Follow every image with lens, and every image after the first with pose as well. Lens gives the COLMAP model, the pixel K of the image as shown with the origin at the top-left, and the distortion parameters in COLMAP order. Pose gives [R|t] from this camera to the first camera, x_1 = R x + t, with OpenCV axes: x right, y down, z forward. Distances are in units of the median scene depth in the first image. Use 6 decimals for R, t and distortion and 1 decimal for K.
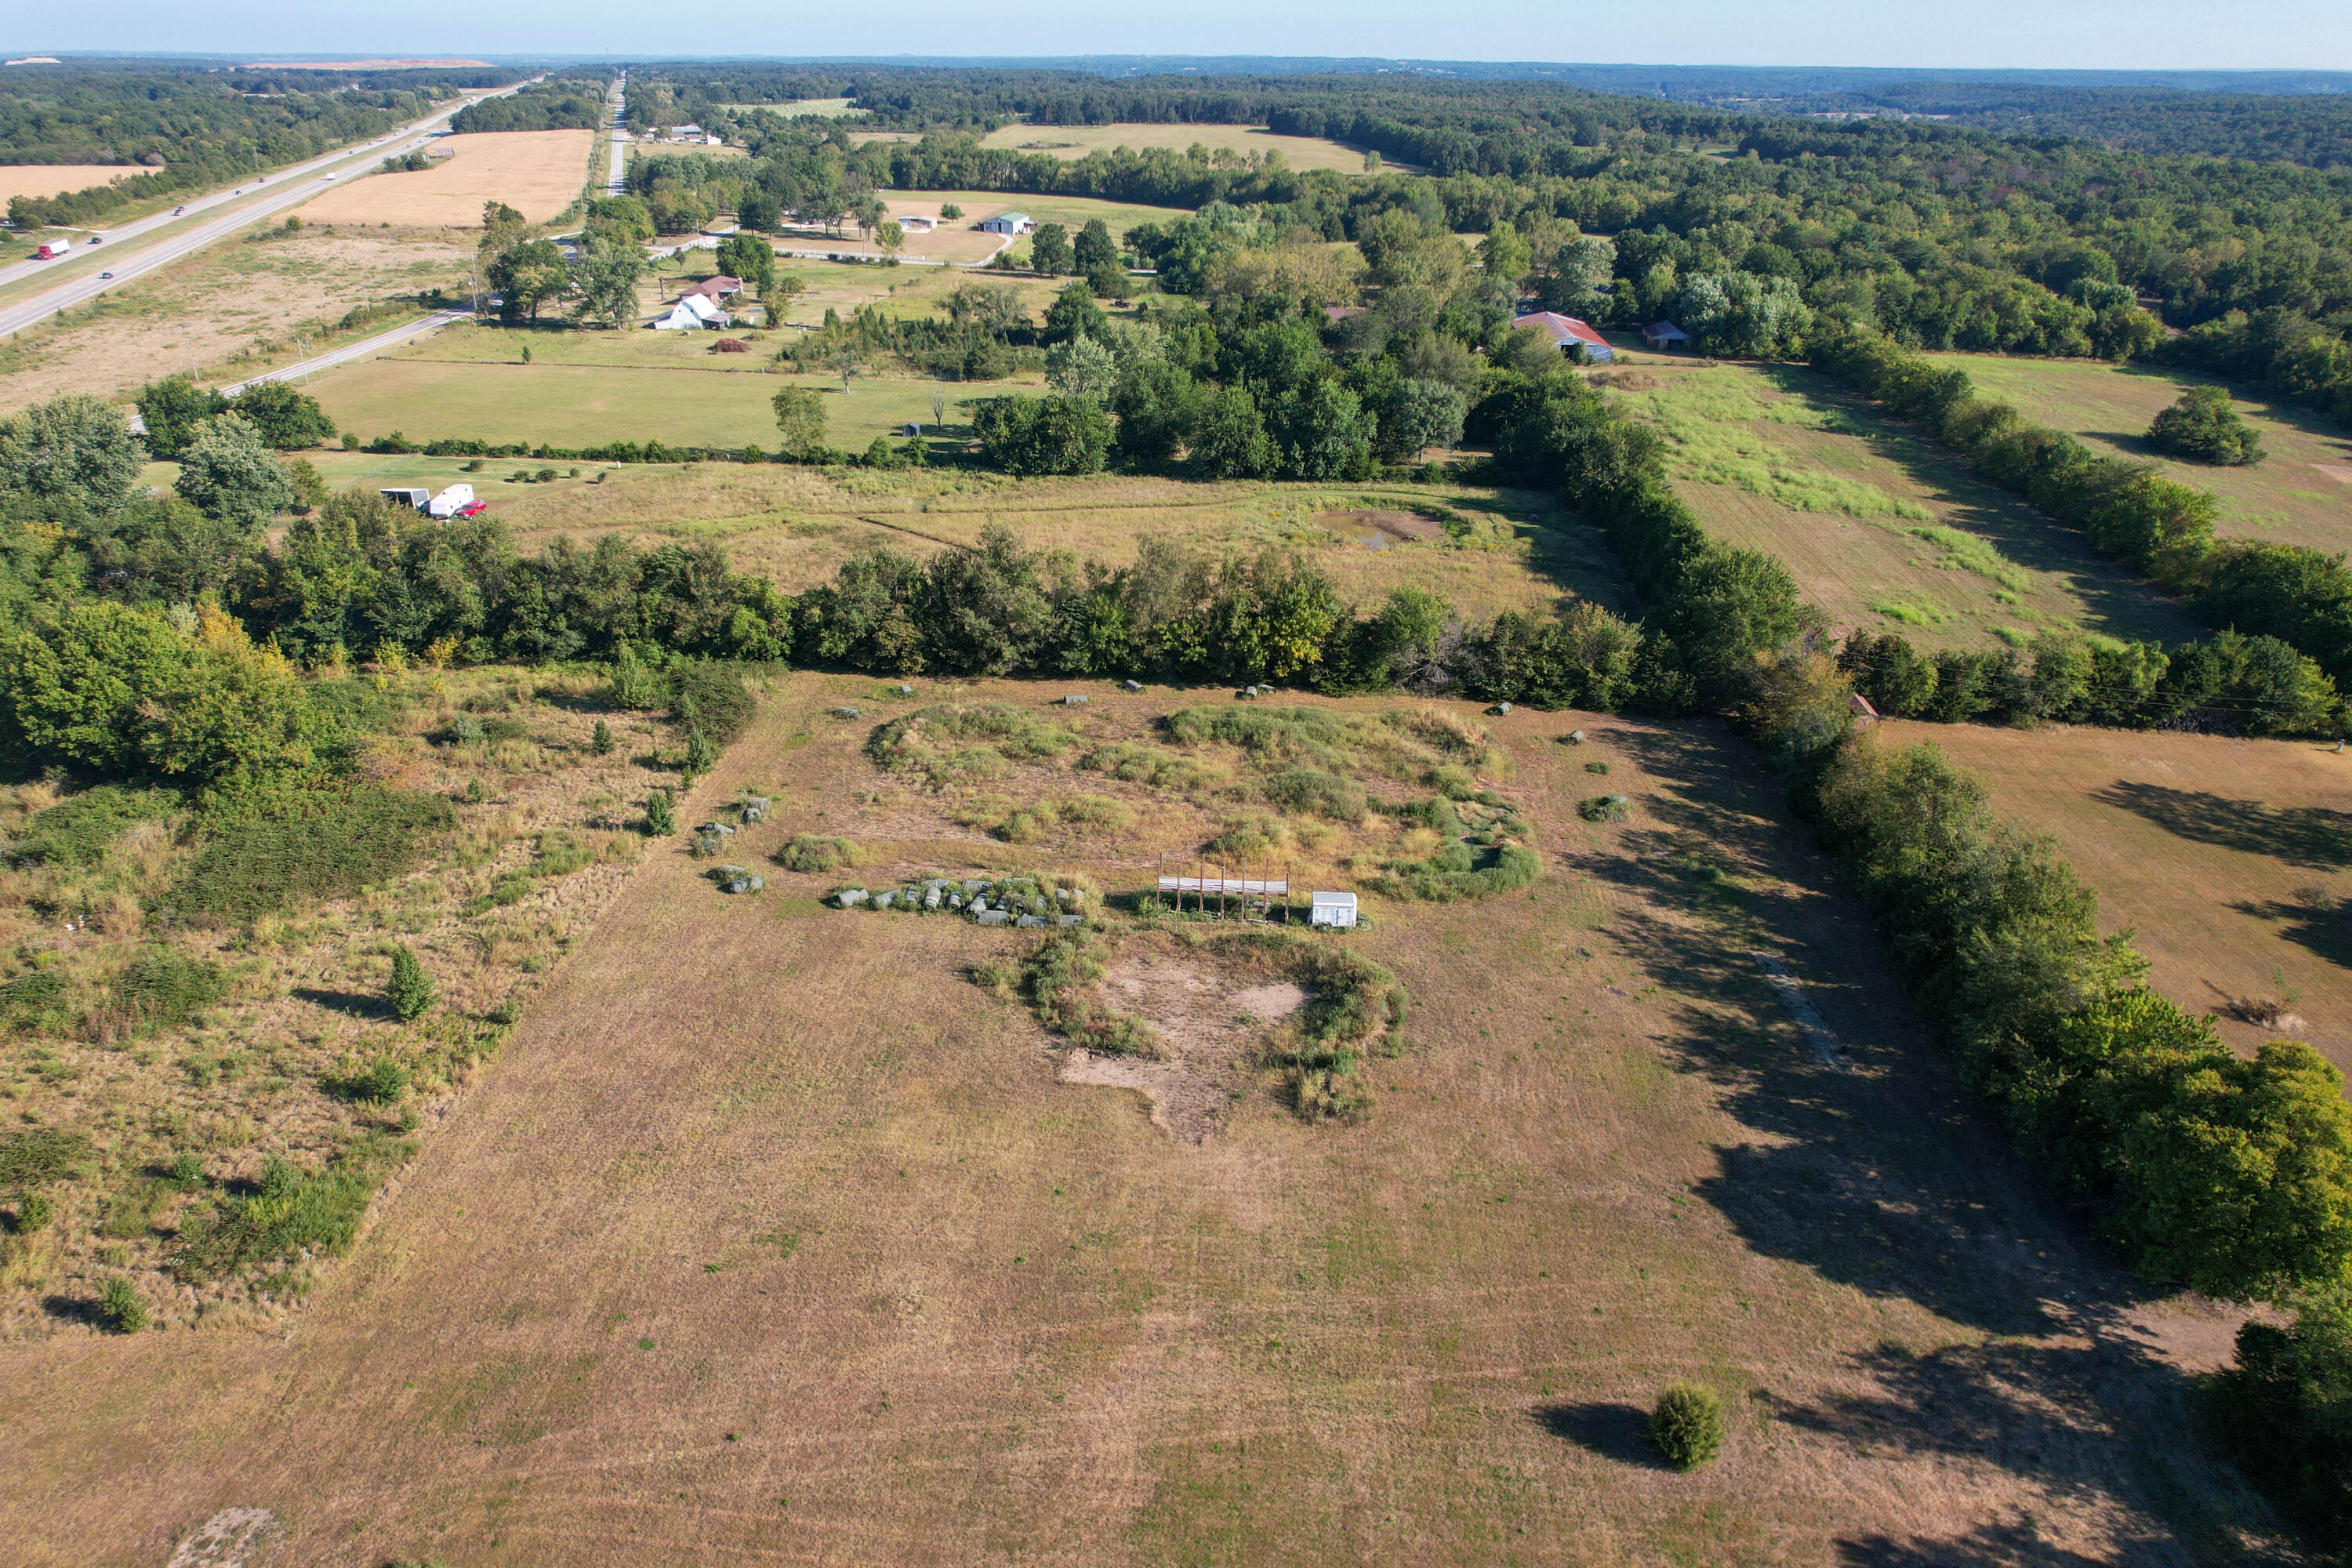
lens RADIAL K [[1505.3, 0, 1179.0], [0, 1505.3, 769.1], [0, 0, 1]] dist [-0.076642, 0.065208]
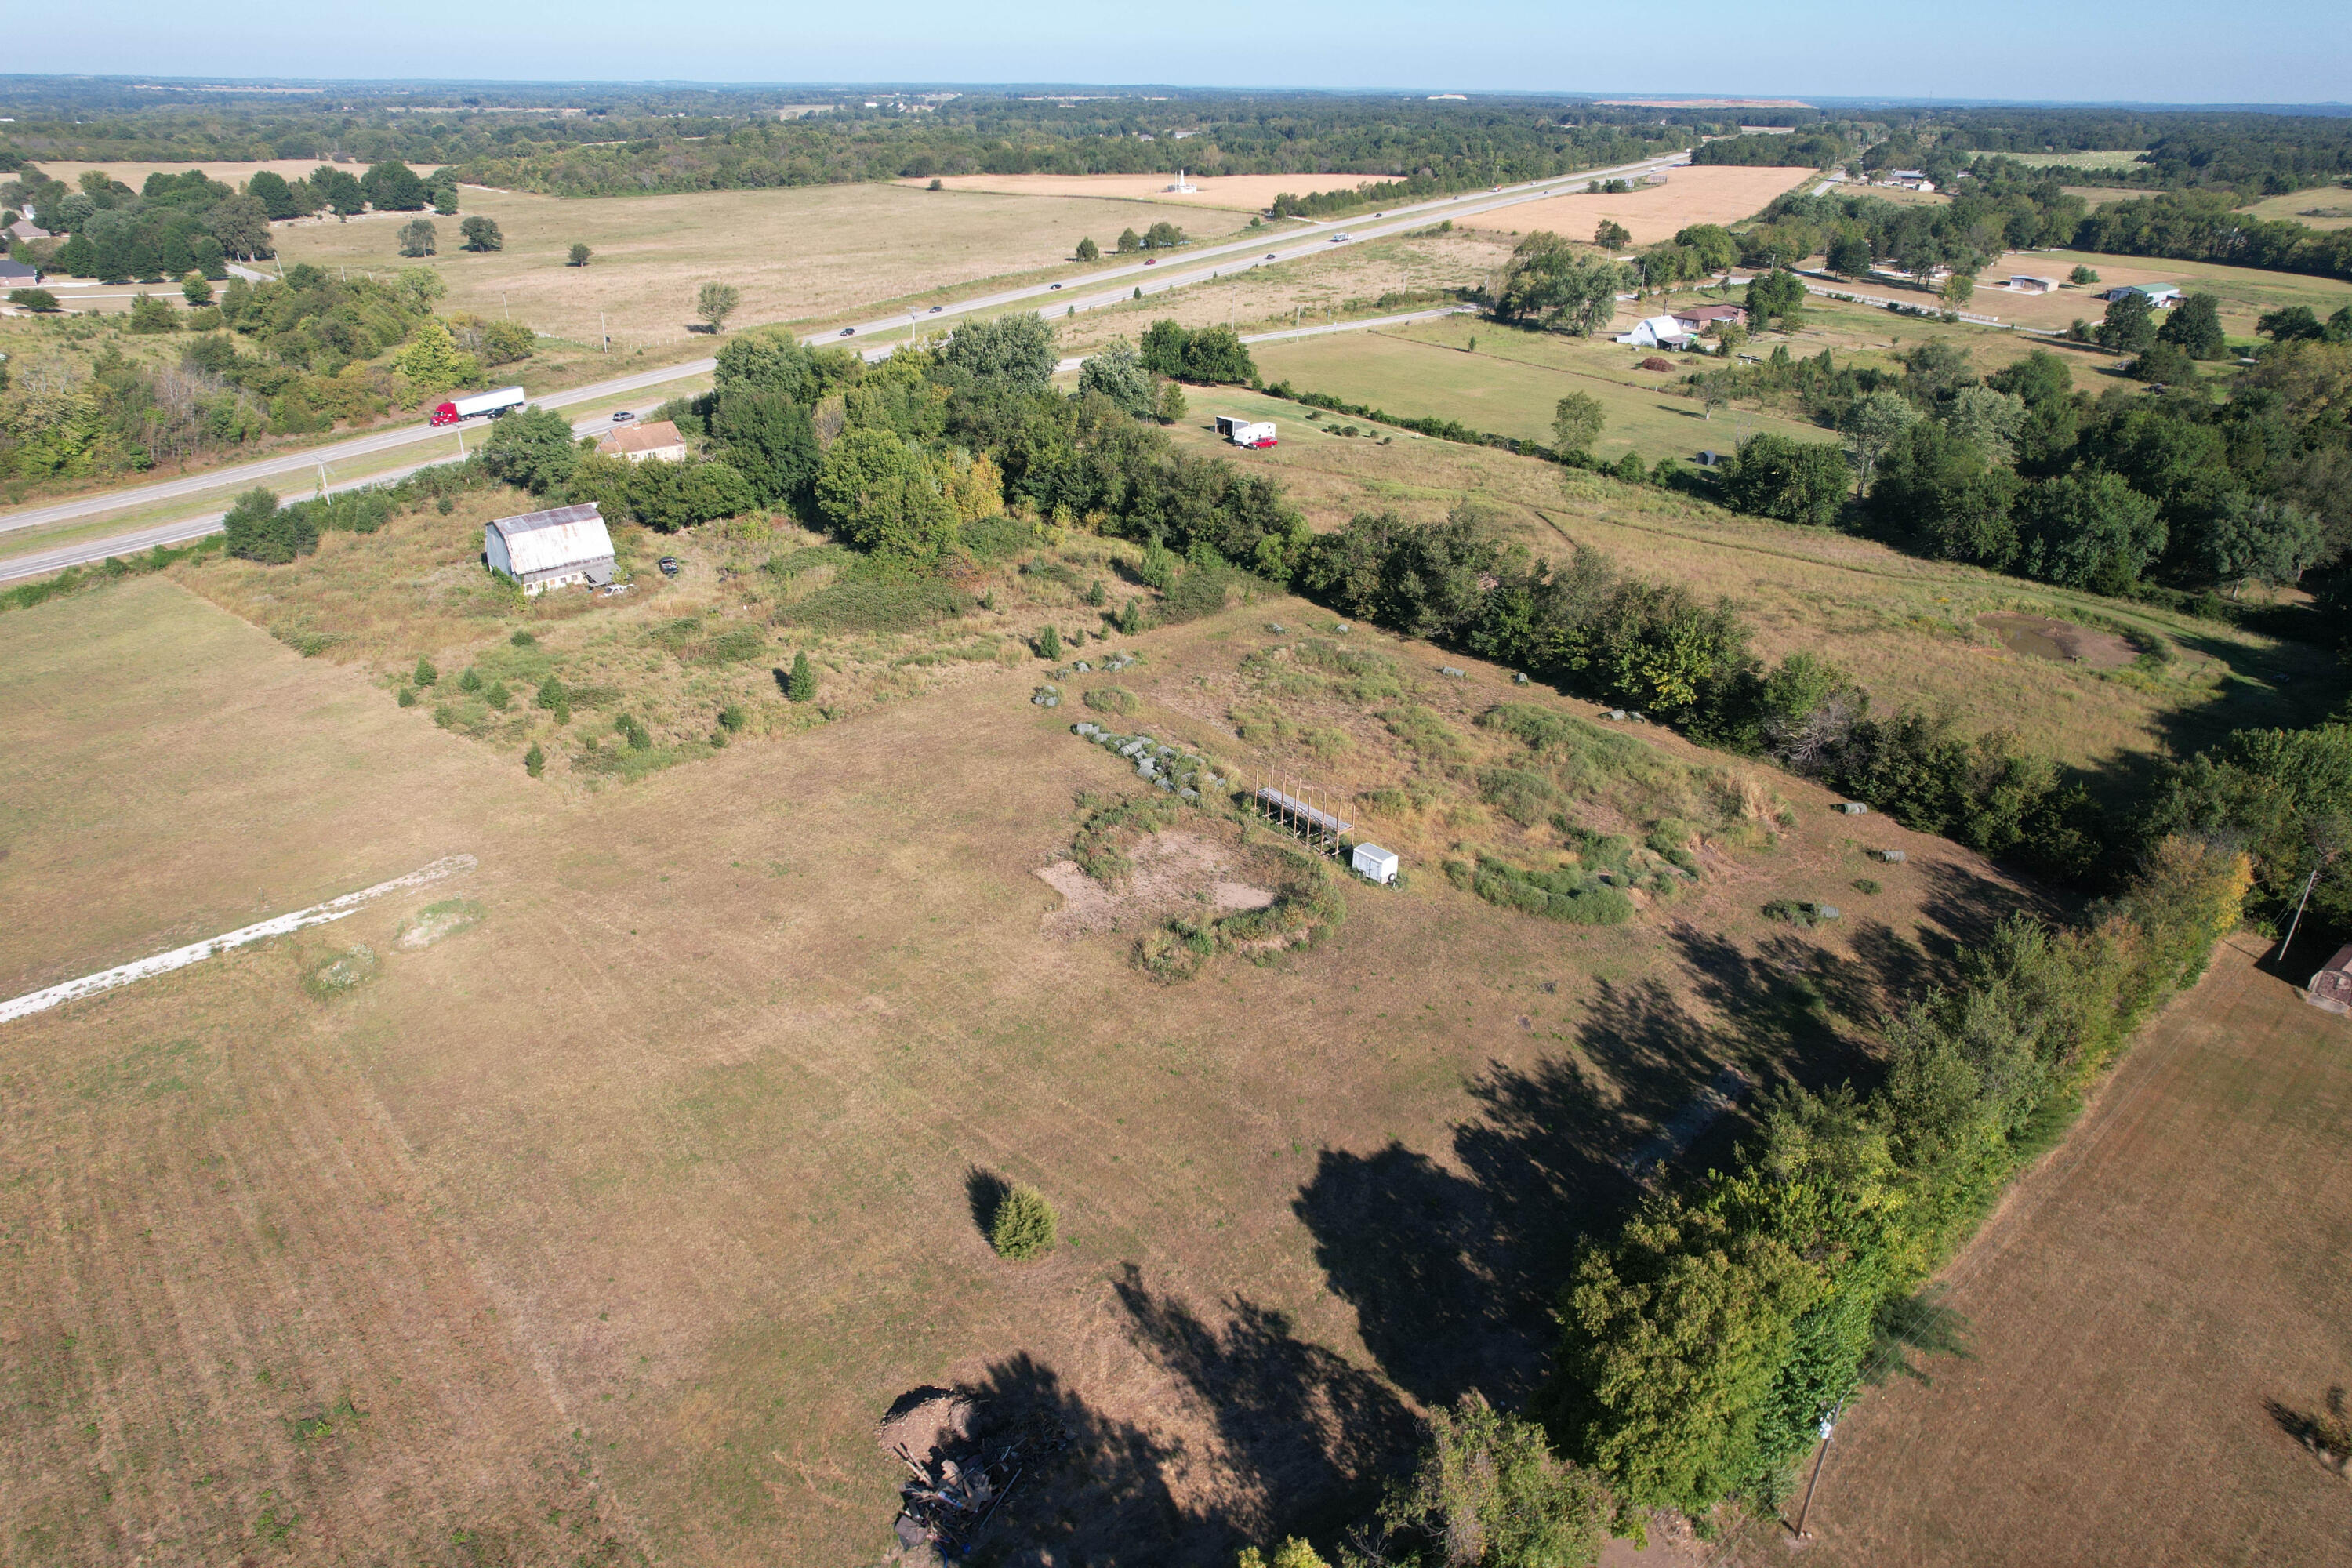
lens RADIAL K [[1505.3, 0, 1184.2], [0, 1505.3, 761.4], [0, 0, 1]] dist [-0.076642, 0.065208]
pose [[0.709364, 0.294417, -0.640407, 0.479628], [-0.312394, 0.945795, 0.088782, -0.019872], [0.631833, 0.137081, 0.762887, 0.060157]]
